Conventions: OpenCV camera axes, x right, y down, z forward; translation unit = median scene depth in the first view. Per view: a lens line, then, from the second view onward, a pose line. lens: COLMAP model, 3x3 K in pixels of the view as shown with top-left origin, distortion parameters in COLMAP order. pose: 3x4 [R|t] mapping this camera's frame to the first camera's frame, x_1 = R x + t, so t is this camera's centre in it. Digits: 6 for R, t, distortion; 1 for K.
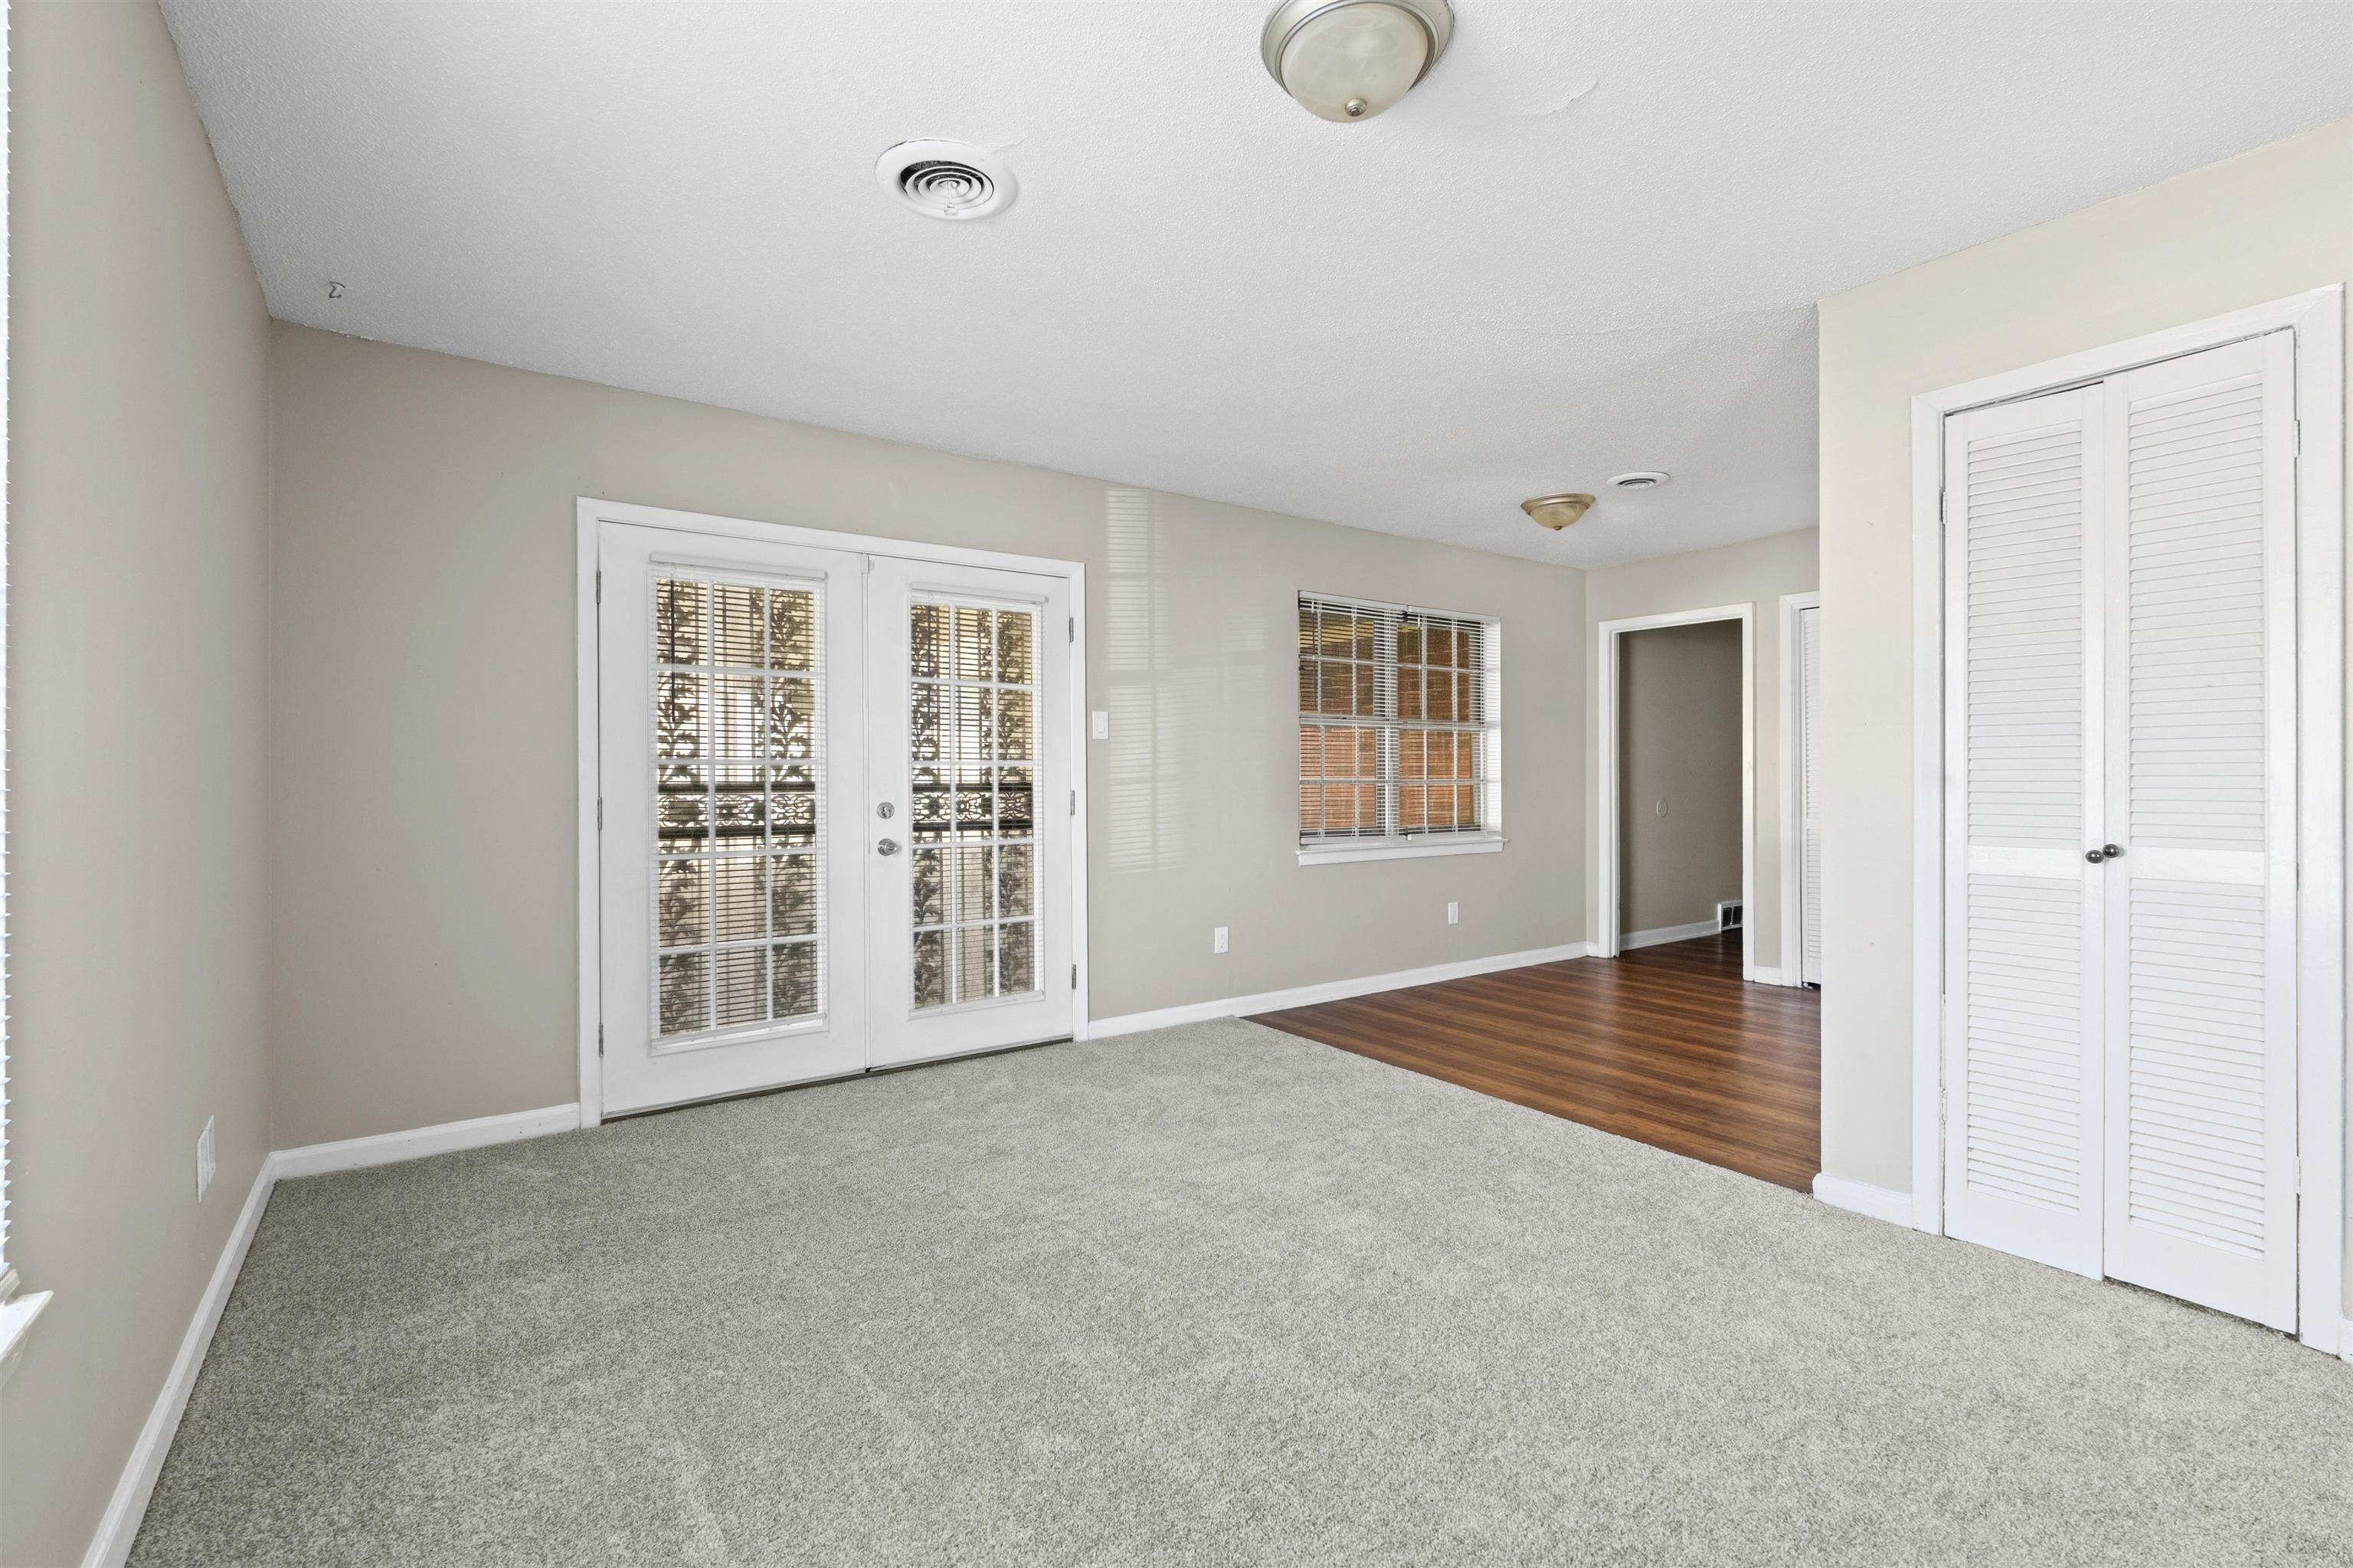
lens RADIAL K [[1042.3, 0, 1173.6], [0, 1042.3, 771.9], [0, 0, 1]] dist [0.005700, -0.005327]
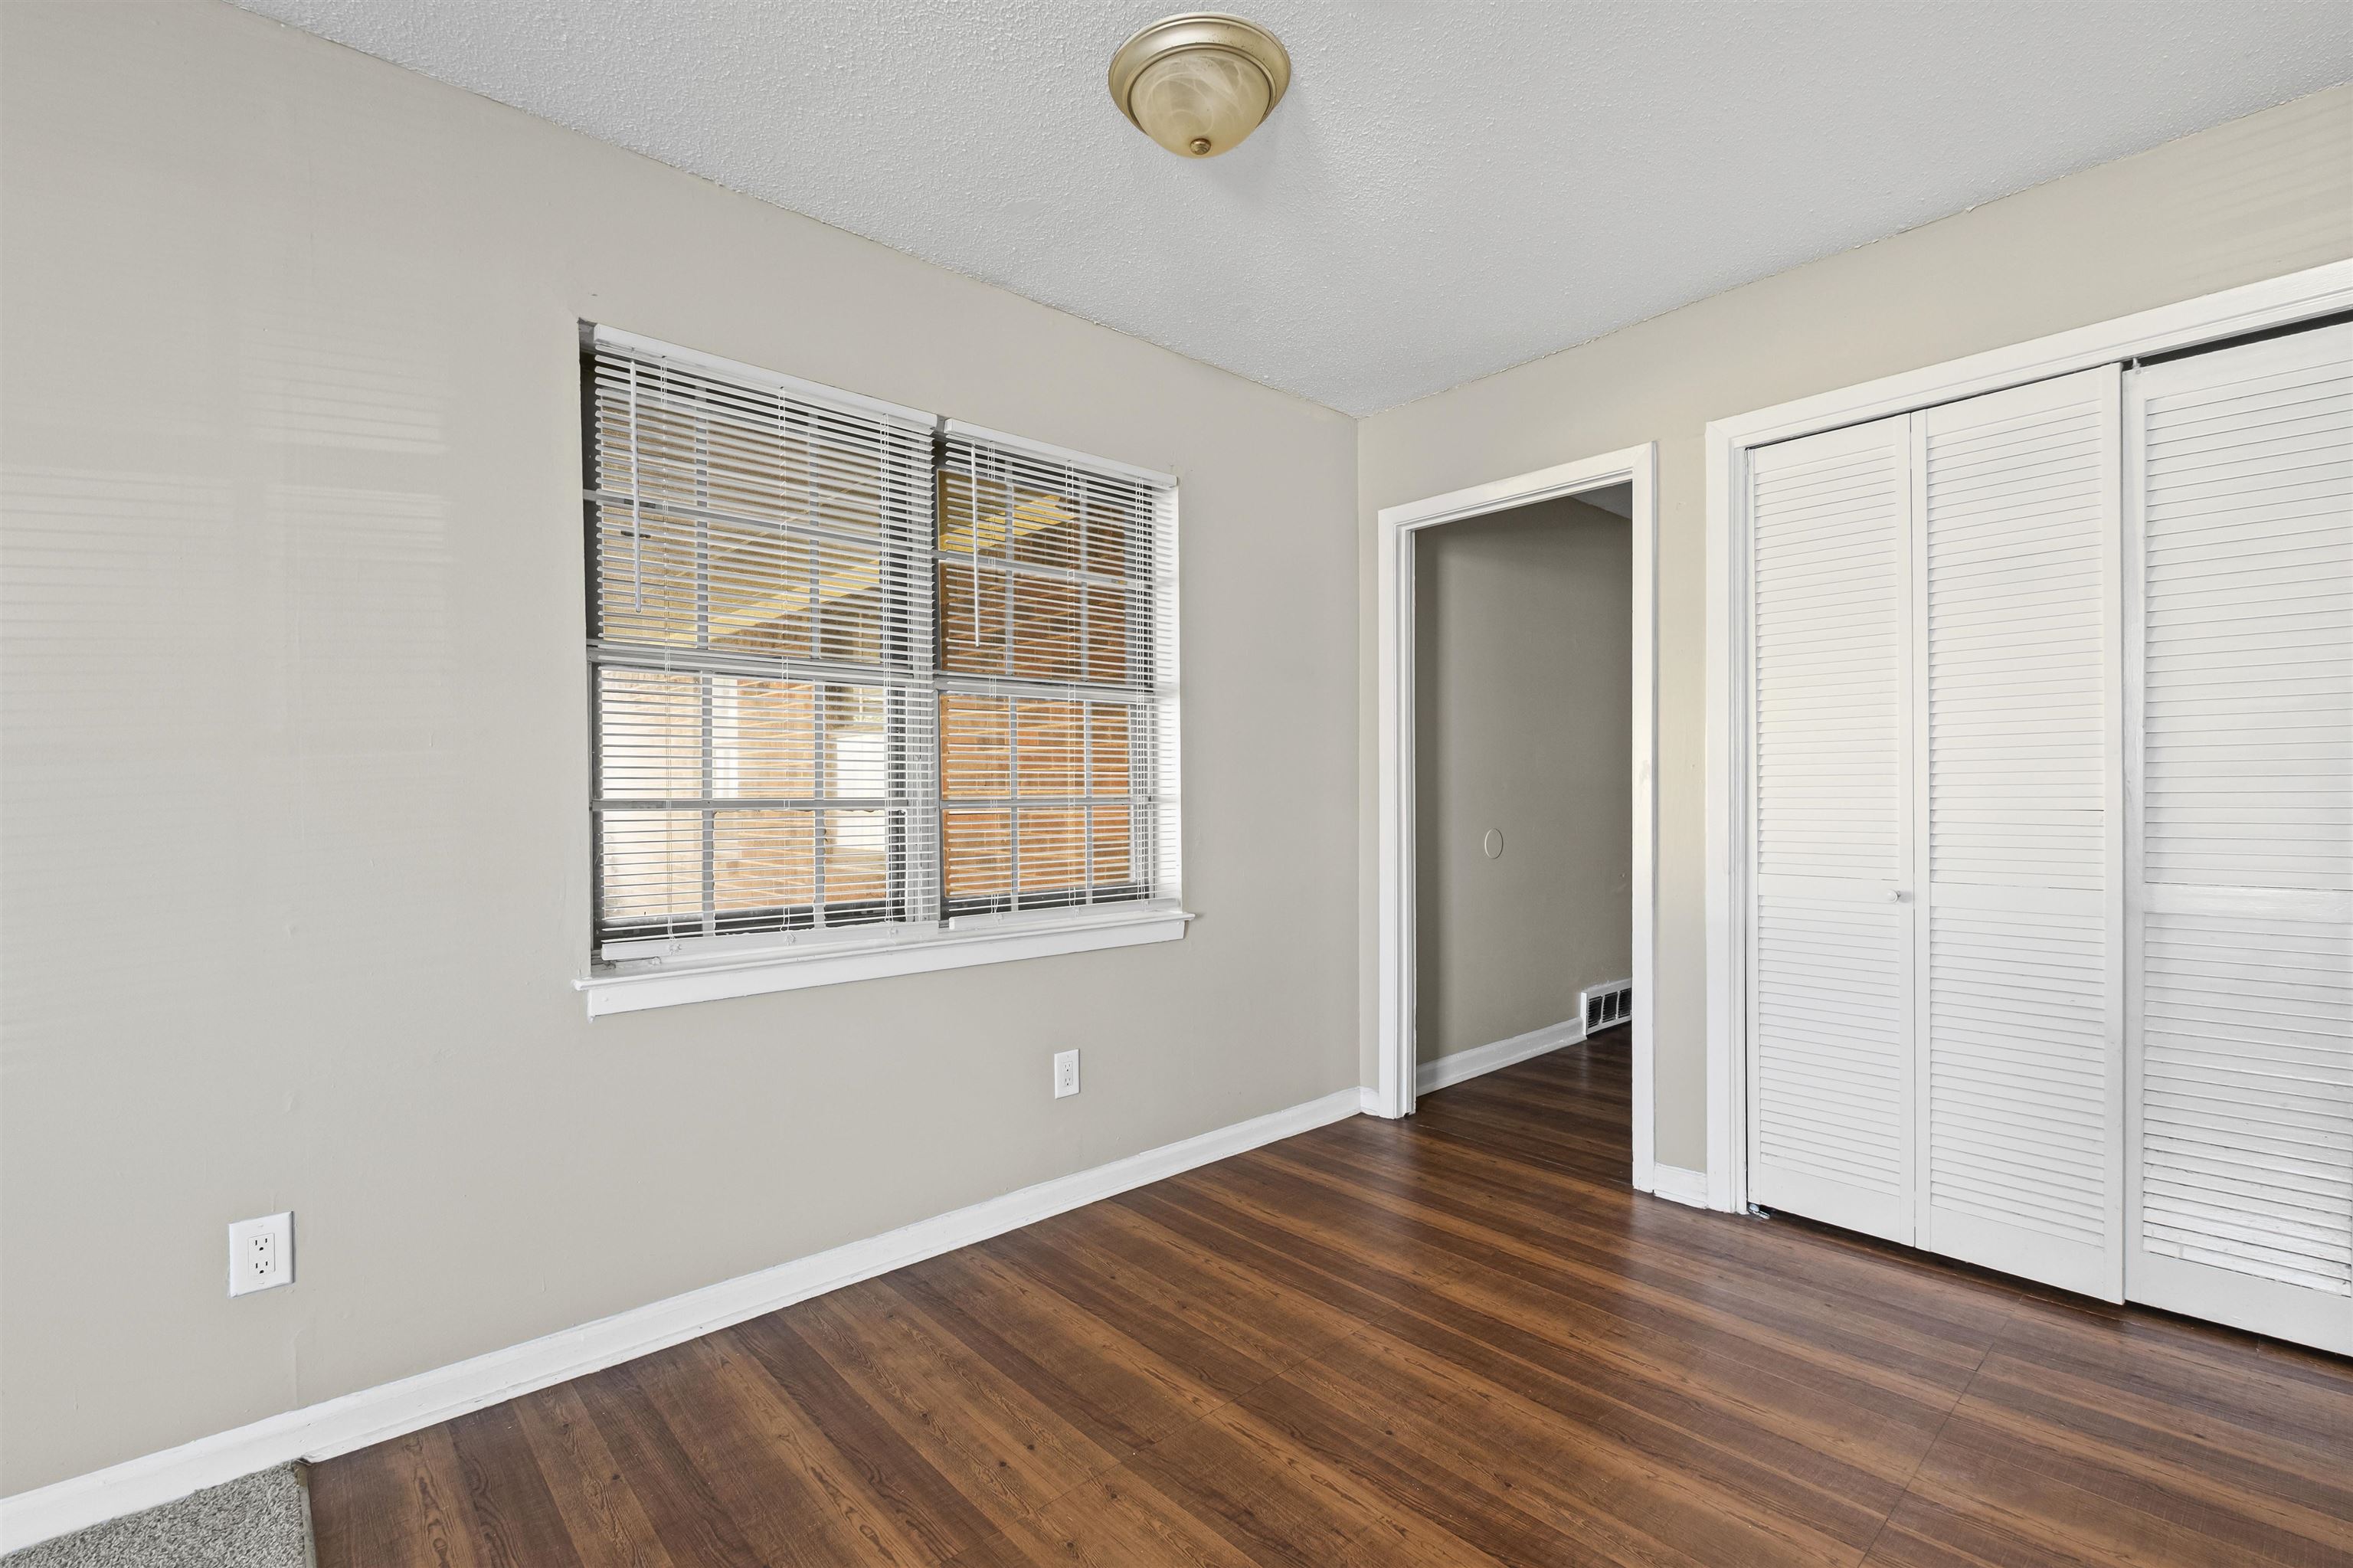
lens RADIAL K [[1042.3, 0, 1175.1], [0, 1042.3, 797.4], [0, 0, 1]] dist [0.005700, -0.005327]
pose [[0.993312, -0.004082, 0.115388, 0.335989], [0.002830, 0.999935, 0.011011, 0.002746], [-0.115425, -0.010611, 0.993259, 0.658917]]
